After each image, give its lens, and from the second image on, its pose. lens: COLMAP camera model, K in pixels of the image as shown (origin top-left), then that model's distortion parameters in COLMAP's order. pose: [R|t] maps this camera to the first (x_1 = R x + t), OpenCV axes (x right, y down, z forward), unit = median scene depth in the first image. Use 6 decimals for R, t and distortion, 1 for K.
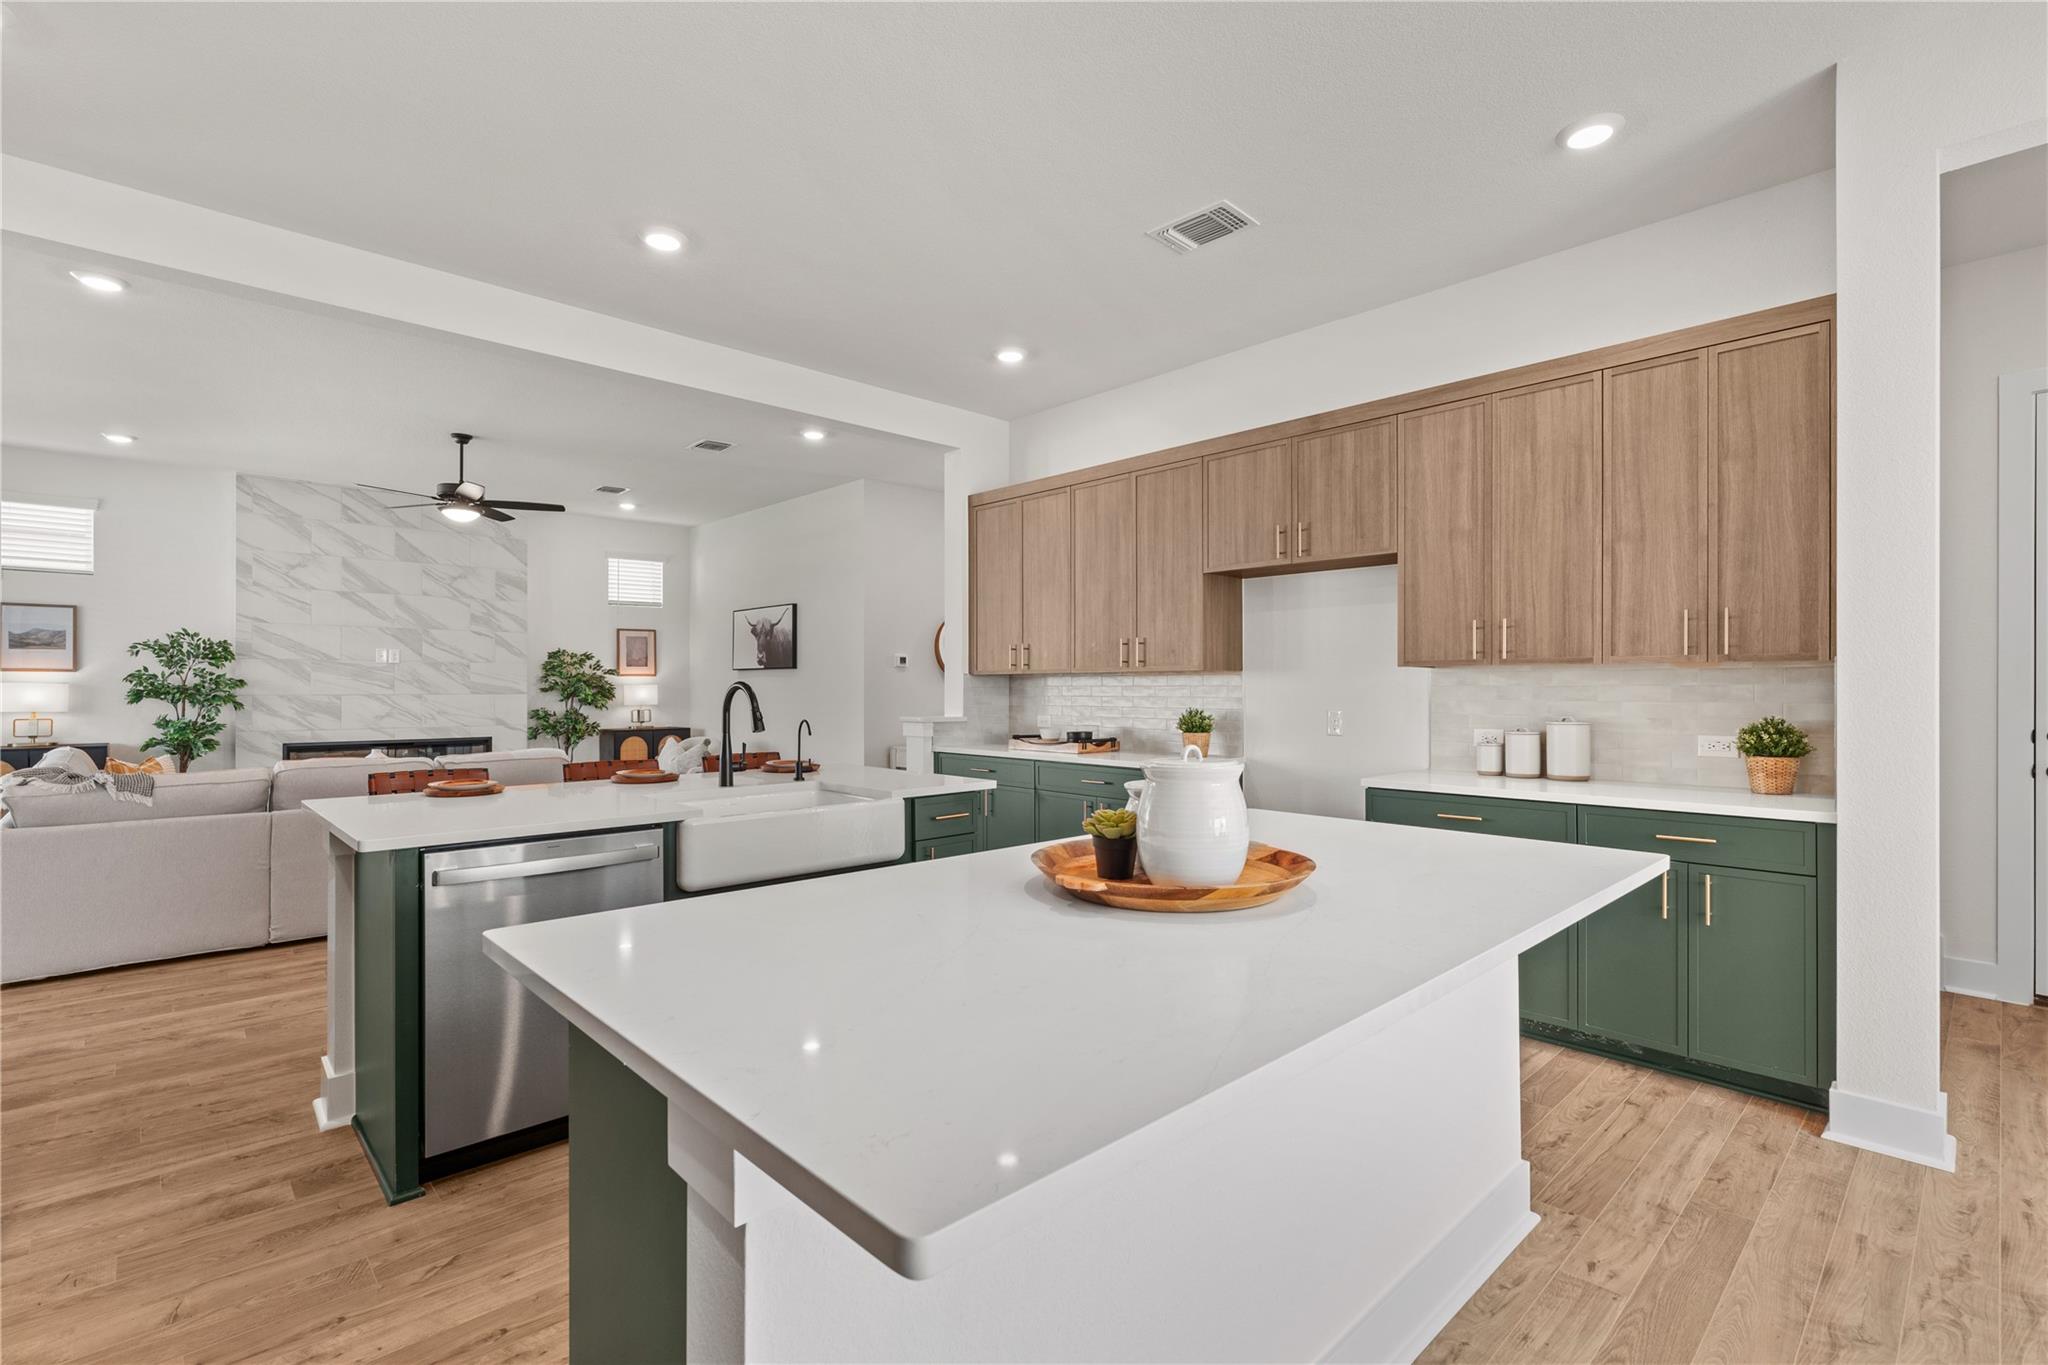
lens RADIAL K [[924.5, 0, 1020.7], [0, 924.5, 690.5], [0, 0, 1]] dist [-0.004354, 0.002792]
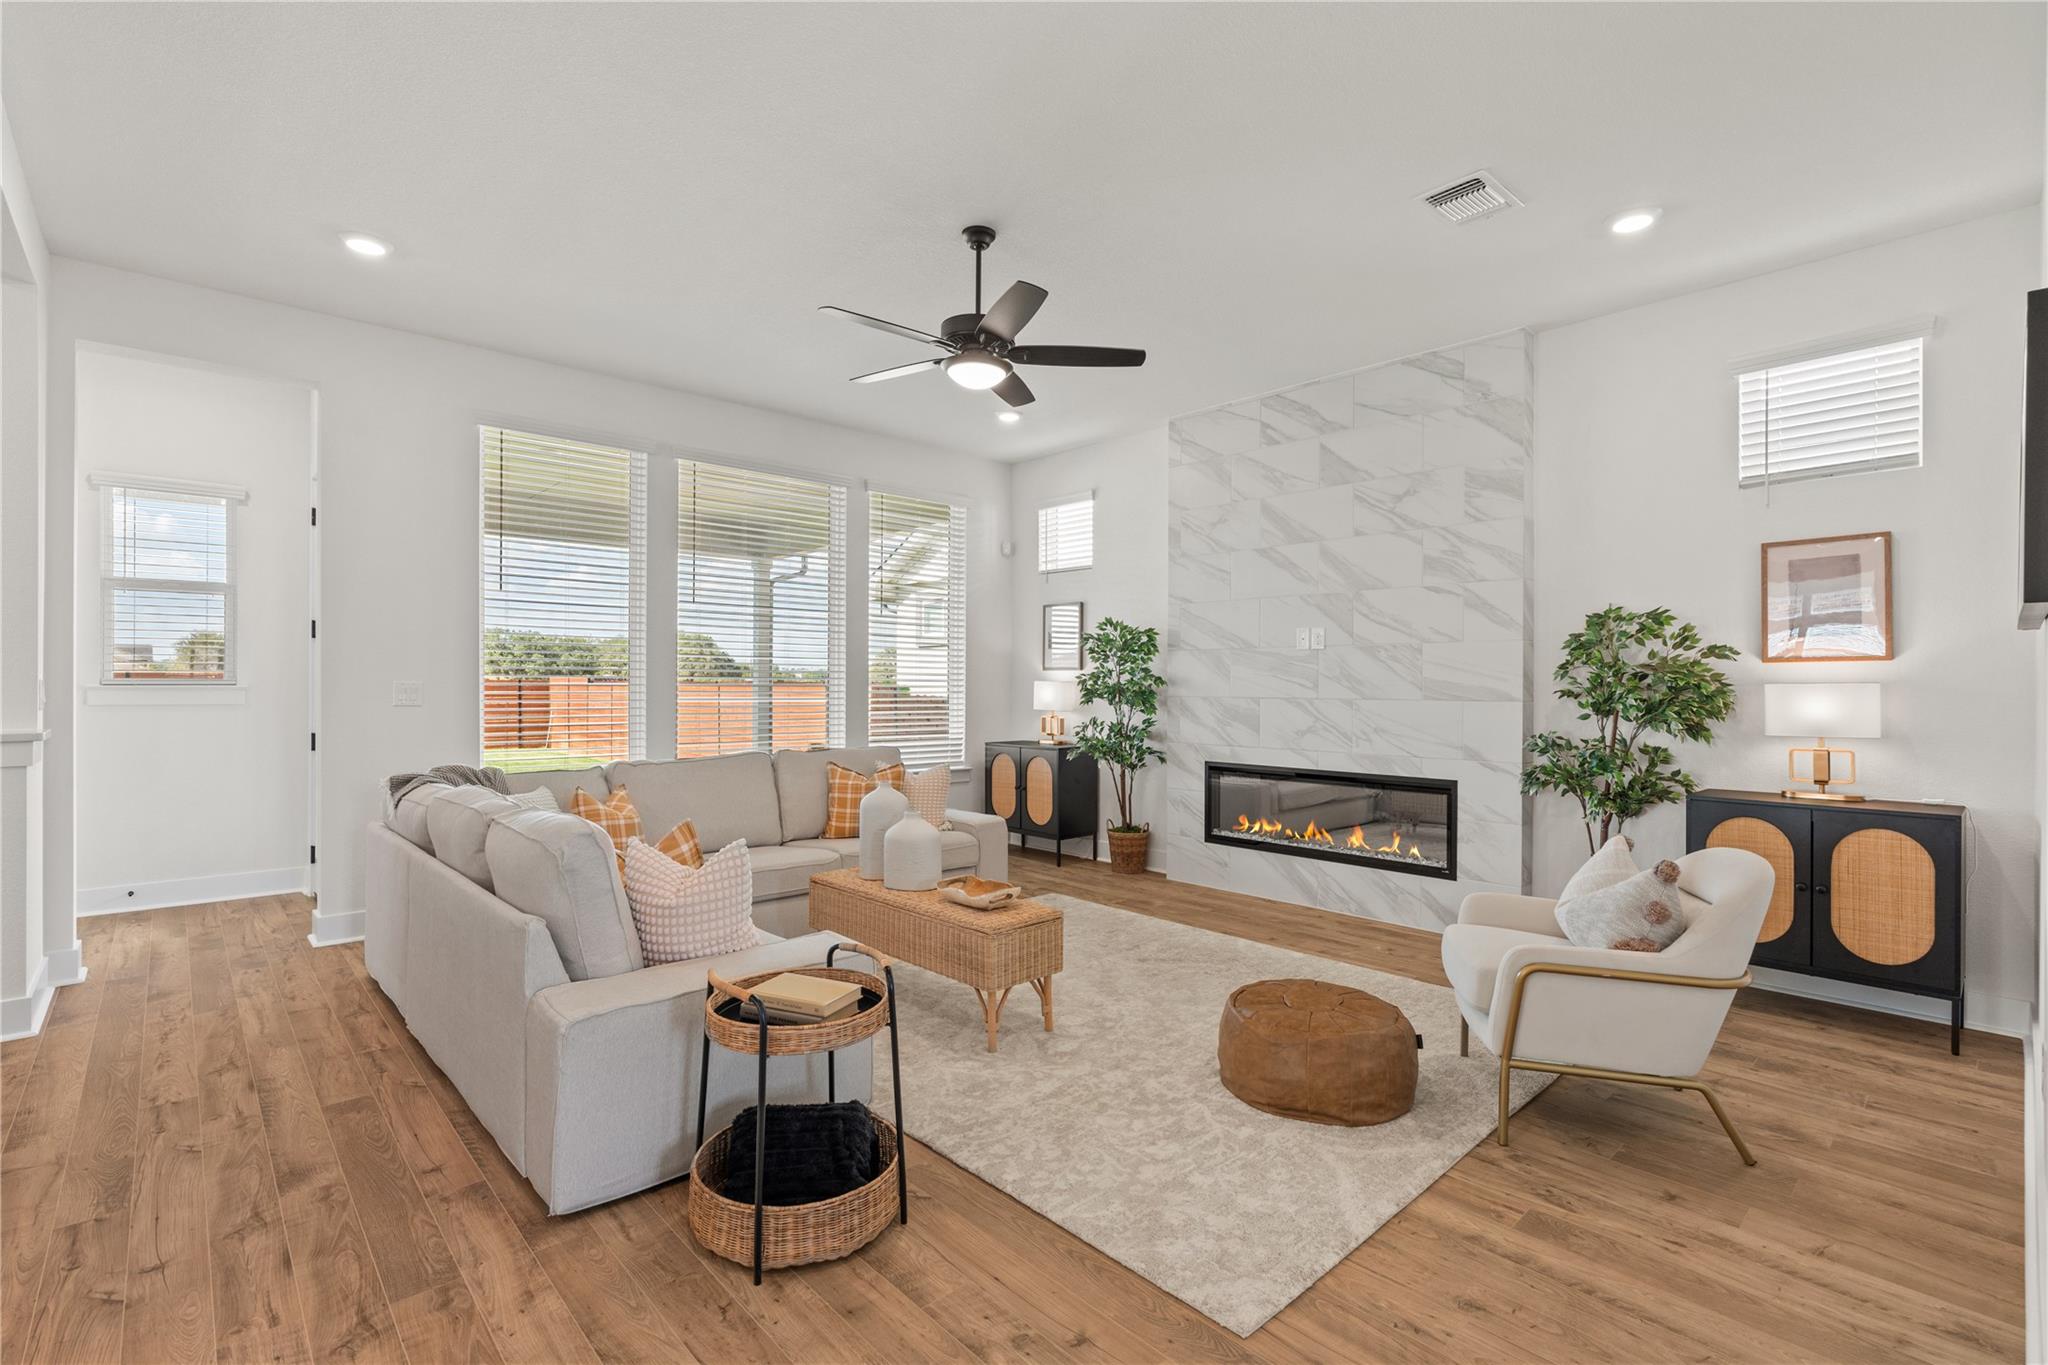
lens RADIAL K [[924.5, 0, 1018.5], [0, 924.5, 692.4], [0, 0, 1]] dist [-0.004354, 0.002792]
pose [[-0.006545, 0.009581, -0.999933, -0.039592], [-0.007064, 0.999929, 0.009628, -0.004766], [0.999954, 0.007126, -0.006477, 0.879323]]
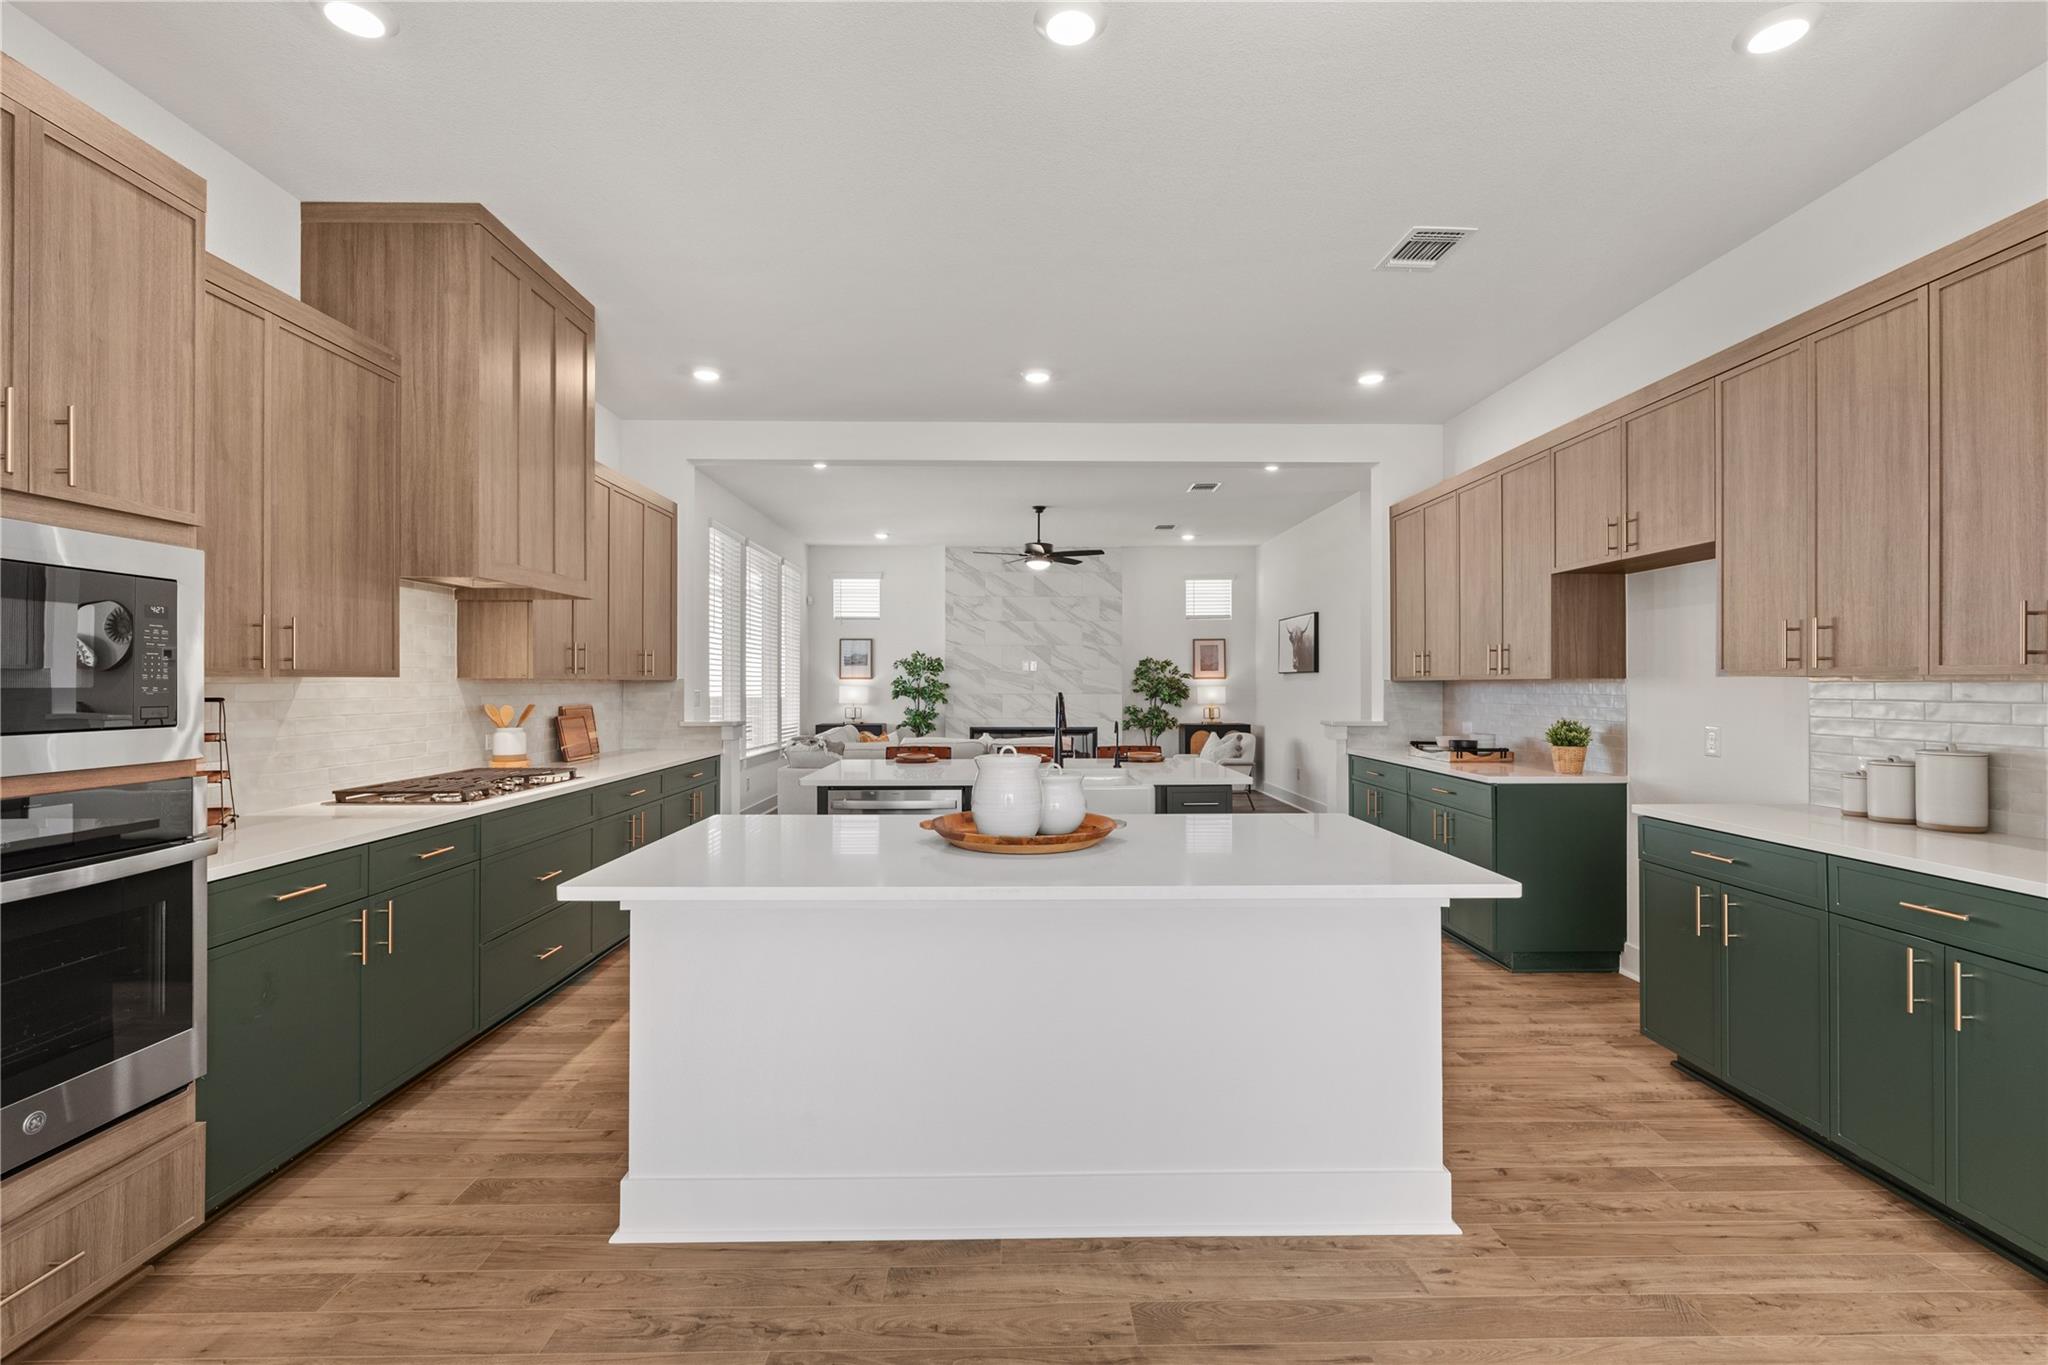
lens RADIAL K [[924.5, 0, 1022.7], [0, 924.5, 680.3], [0, 0, 1]] dist [-0.004354, 0.002792]
pose [[0.734967, -0.003418, -0.678094, 0.266250], [-0.000611, 0.999984, -0.005702, -0.008933], [0.678103, 0.004605, 0.734953, -0.022966]]
